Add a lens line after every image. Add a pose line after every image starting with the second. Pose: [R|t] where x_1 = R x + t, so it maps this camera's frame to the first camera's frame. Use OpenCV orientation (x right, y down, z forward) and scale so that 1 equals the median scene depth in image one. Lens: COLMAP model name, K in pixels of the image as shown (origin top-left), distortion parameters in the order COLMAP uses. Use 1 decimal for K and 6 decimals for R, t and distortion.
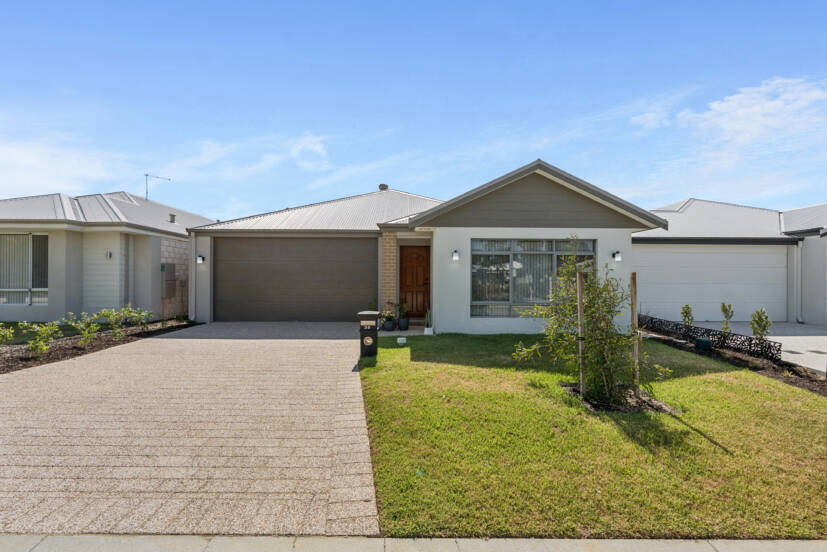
lens RADIAL K [[373.5, 0, 414.4], [0, 373.5, 280.0], [0, 0, 1]] dist [-0.008867, 0.003176]
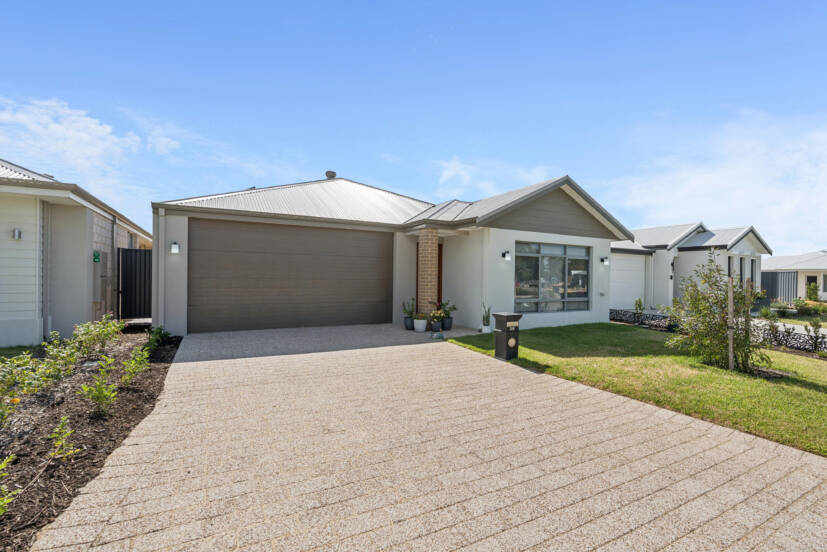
lens RADIAL K [[373.5, 0, 412.3], [0, 373.5, 275.2], [0, 0, 1]] dist [-0.008867, 0.003176]
pose [[0.888594, 0.010573, 0.458573, -0.598483], [-0.011397, 0.999935, -0.000970, -0.007534], [-0.458553, -0.004364, 0.888656, 0.181189]]
